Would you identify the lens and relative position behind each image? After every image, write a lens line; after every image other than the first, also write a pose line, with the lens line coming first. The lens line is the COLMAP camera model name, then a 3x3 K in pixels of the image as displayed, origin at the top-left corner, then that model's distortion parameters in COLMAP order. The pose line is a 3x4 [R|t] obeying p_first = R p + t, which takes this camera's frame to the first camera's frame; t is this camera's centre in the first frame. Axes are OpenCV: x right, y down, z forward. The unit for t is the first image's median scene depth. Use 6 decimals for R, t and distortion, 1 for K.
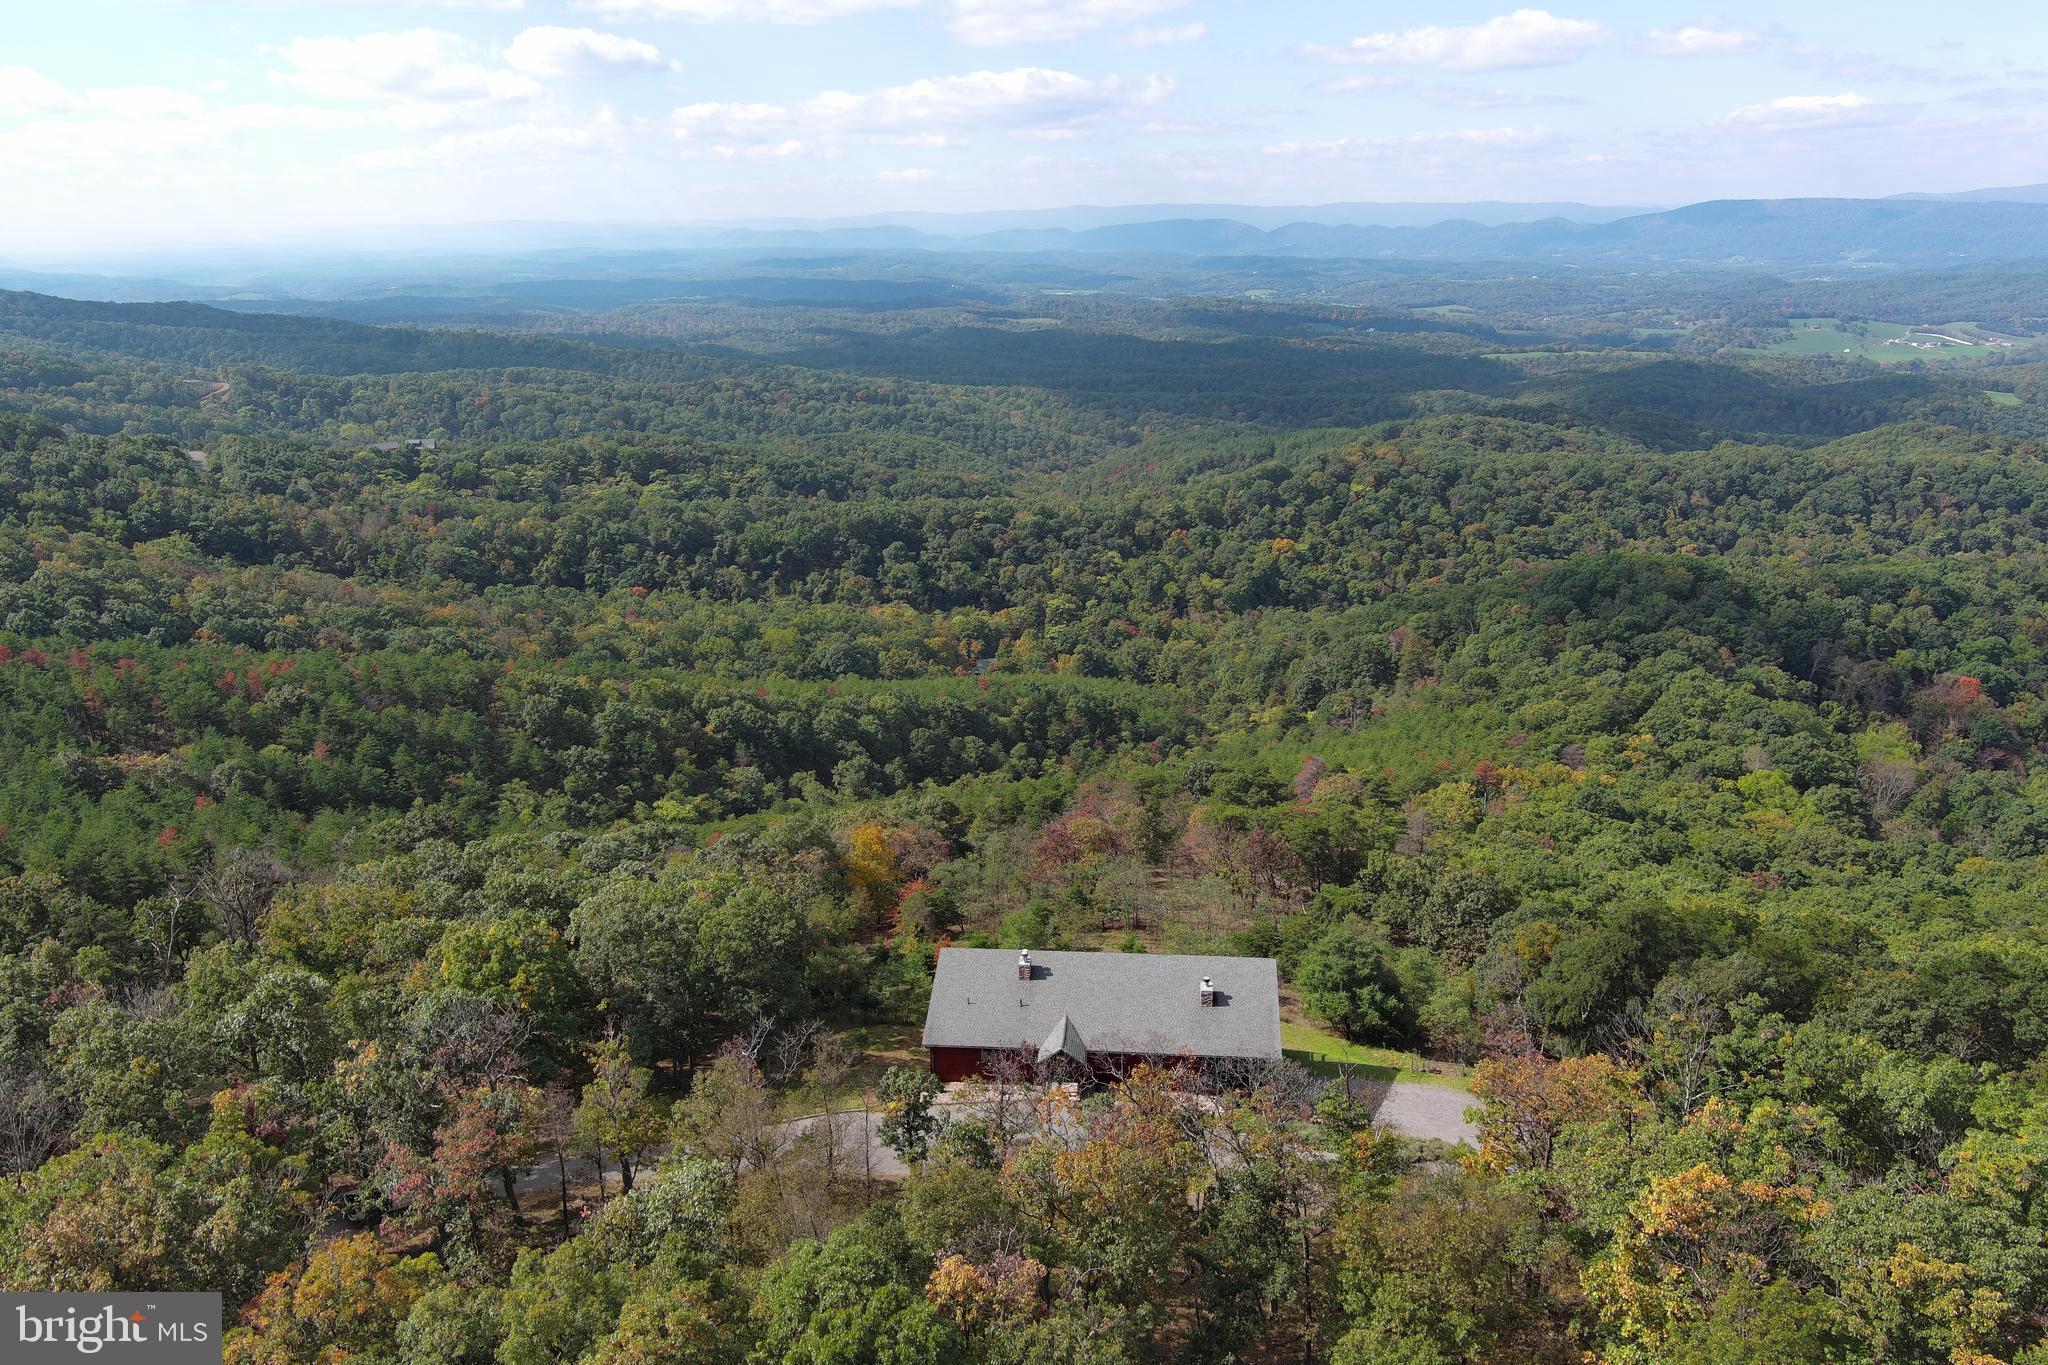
lens RADIAL K [[1623.7, 0, 1019.3], [0, 1623.7, 692.5], [0, 0, 1]] dist [0.013372, 0.006137]
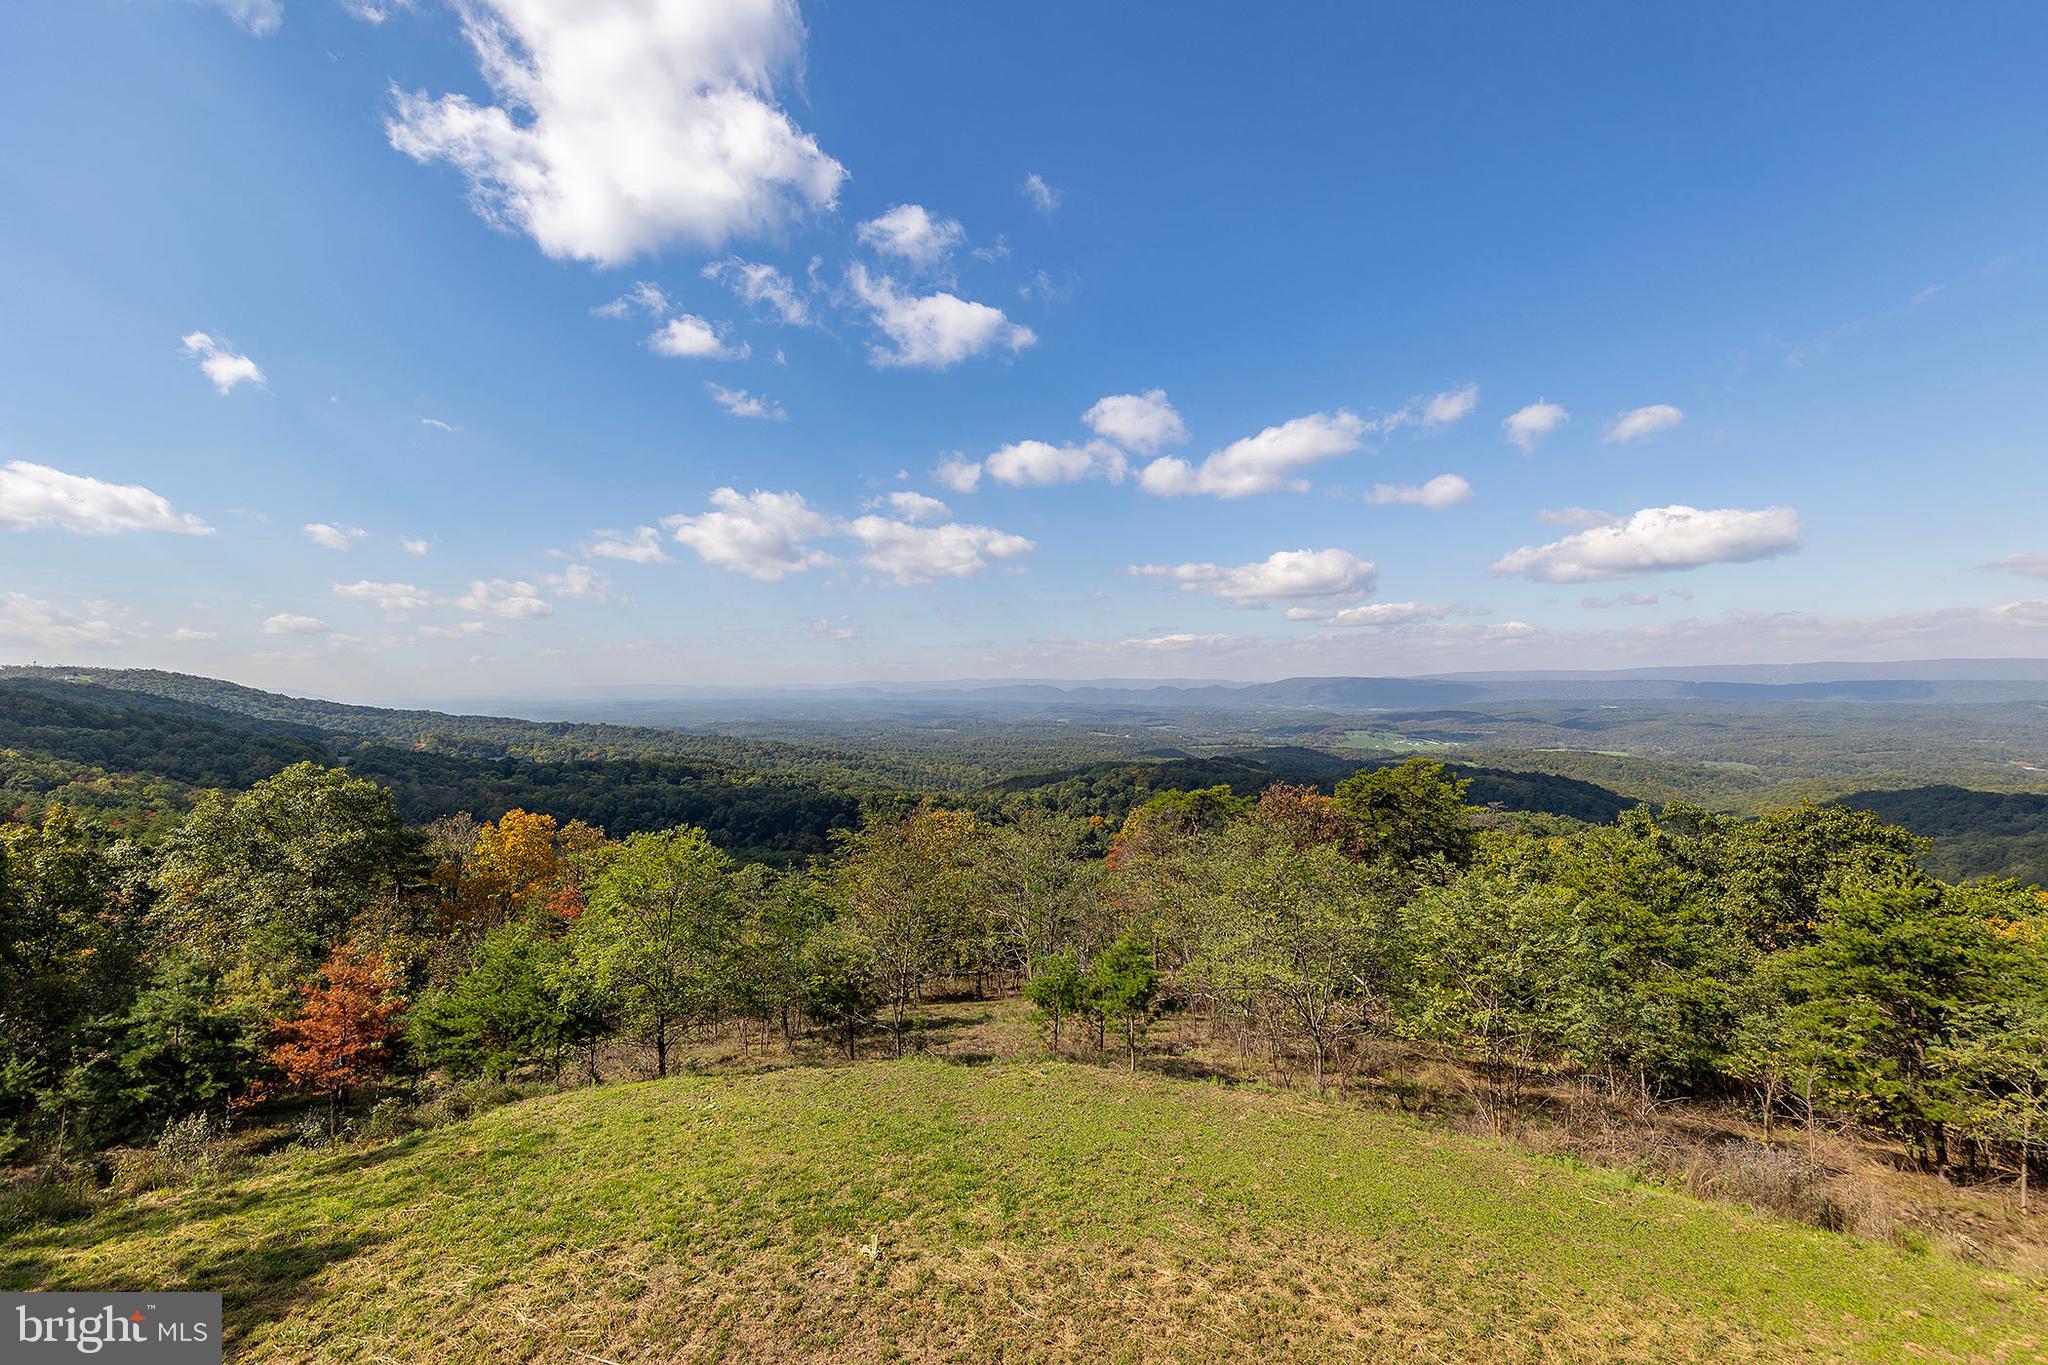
lens RADIAL K [[889.4, 0, 1028.9], [0, 889.4, 691.8], [0, 0, 1]] dist [0.008241, -0.000411]
pose [[0.994442, 0.008585, 0.104933, 0.008155], [0.021423, 0.959320, -0.281508, 0.028838], [-0.103081, 0.282192, 0.953804, 0.160569]]
